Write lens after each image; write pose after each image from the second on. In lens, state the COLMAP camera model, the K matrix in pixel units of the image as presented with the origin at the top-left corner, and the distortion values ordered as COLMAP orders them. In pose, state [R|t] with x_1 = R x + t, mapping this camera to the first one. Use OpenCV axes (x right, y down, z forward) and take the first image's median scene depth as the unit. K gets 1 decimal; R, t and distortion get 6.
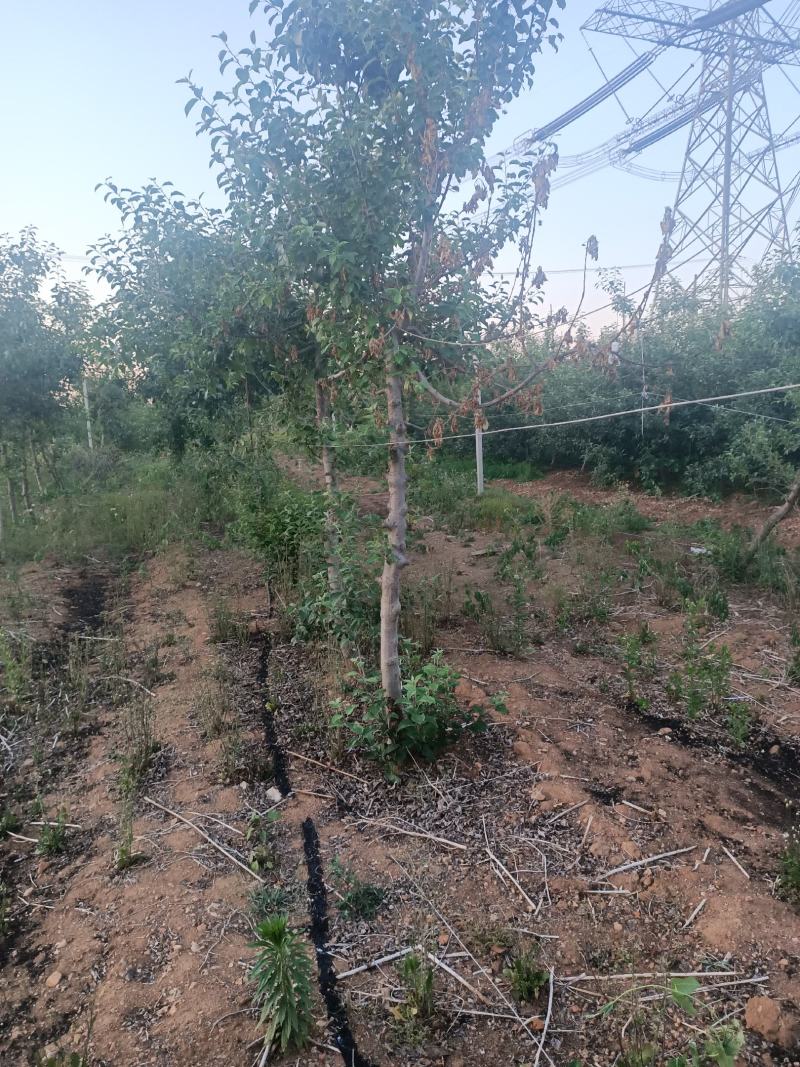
lens RADIAL K [[756.7, 0, 396.4], [0, 756.7, 533.3], [0, 0, 1]] dist [0.008165, -0.015092]
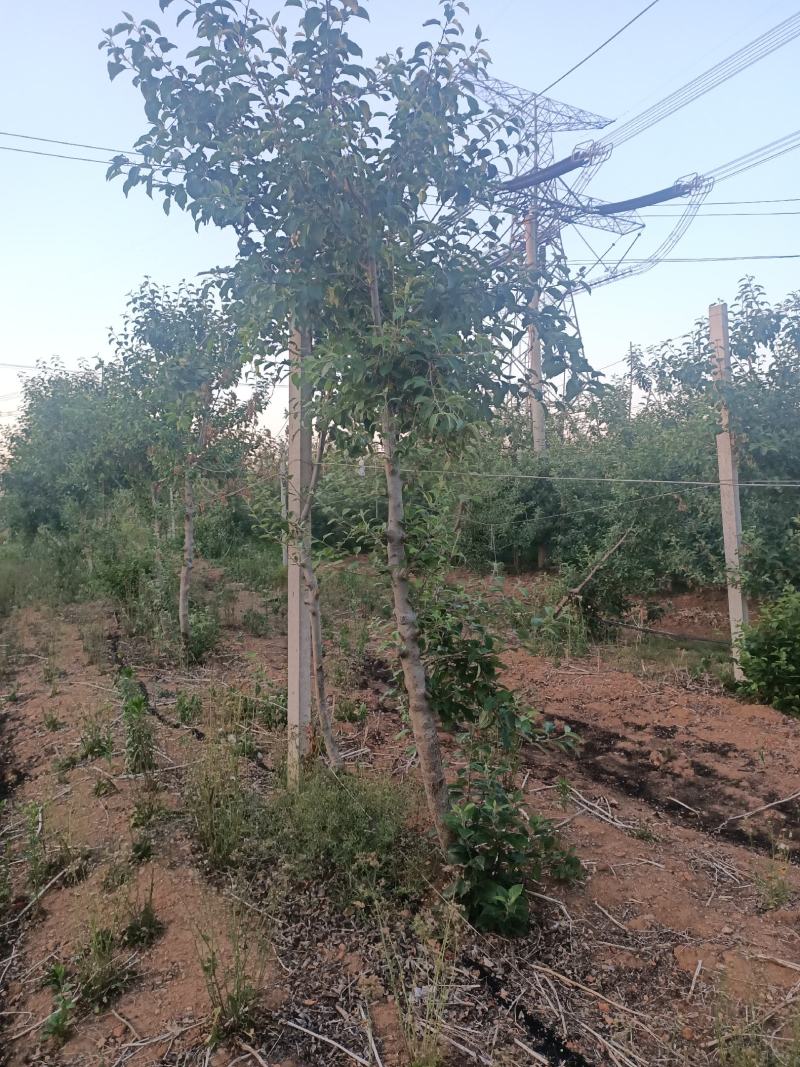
lens RADIAL K [[756.7, 0, 401.6], [0, 756.7, 538.4], [0, 0, 1]] dist [0.008165, -0.015092]
pose [[0.978376, 0.011954, 0.206488, 0.061230], [0.013400, 0.992568, -0.120952, 0.093208], [-0.206400, 0.121103, 0.970944, -0.504908]]
